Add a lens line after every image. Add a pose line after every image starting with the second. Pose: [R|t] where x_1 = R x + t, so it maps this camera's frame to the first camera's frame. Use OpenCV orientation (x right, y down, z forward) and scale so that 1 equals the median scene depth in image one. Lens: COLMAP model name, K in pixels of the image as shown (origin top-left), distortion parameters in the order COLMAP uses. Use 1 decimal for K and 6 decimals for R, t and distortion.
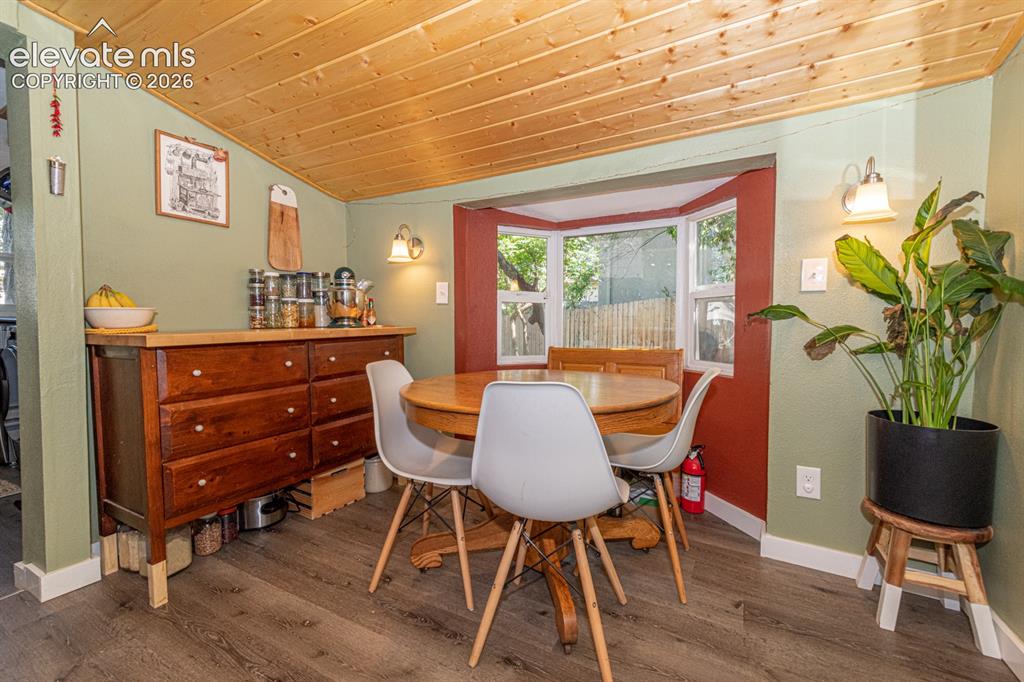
lens RADIAL K [[416.6, 0, 517.6], [0, 416.6, 339.9], [0, 0, 1]] dist [0.005525, -0.000115]
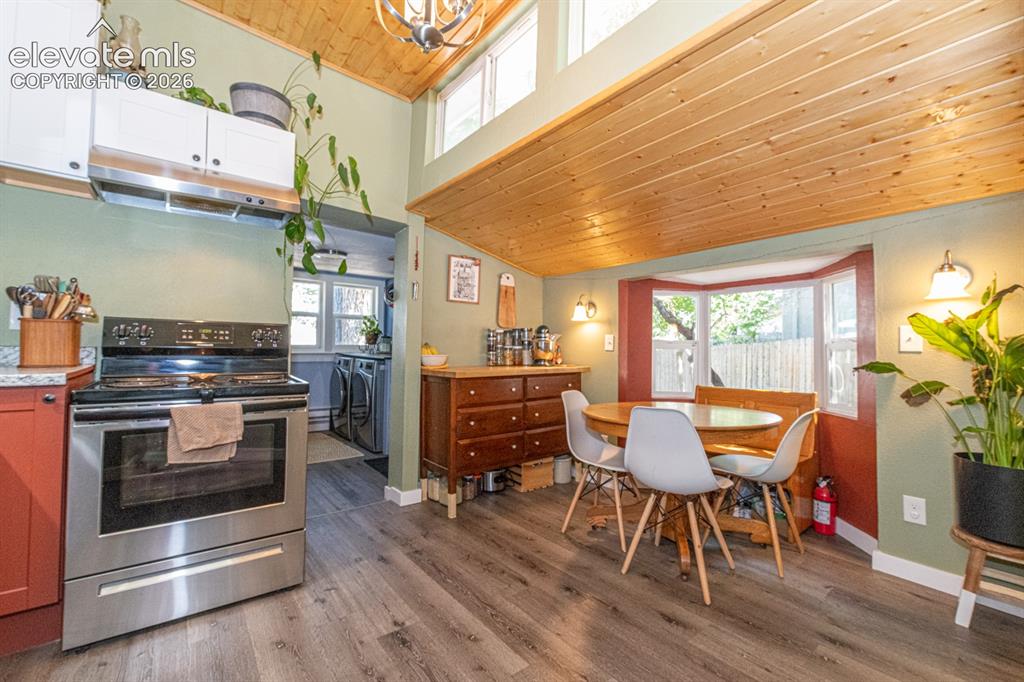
lens RADIAL K [[410.1, 0, 515.5], [0, 410.1, 341.5], [0, 0, 1]] dist [0.003672, -0.000457]
pose [[0.918317, 0.001130, -0.395844, 0.104121], [-0.028385, 0.997610, -0.063001, -0.033011], [0.394826, 0.069091, 0.916154, -0.537552]]
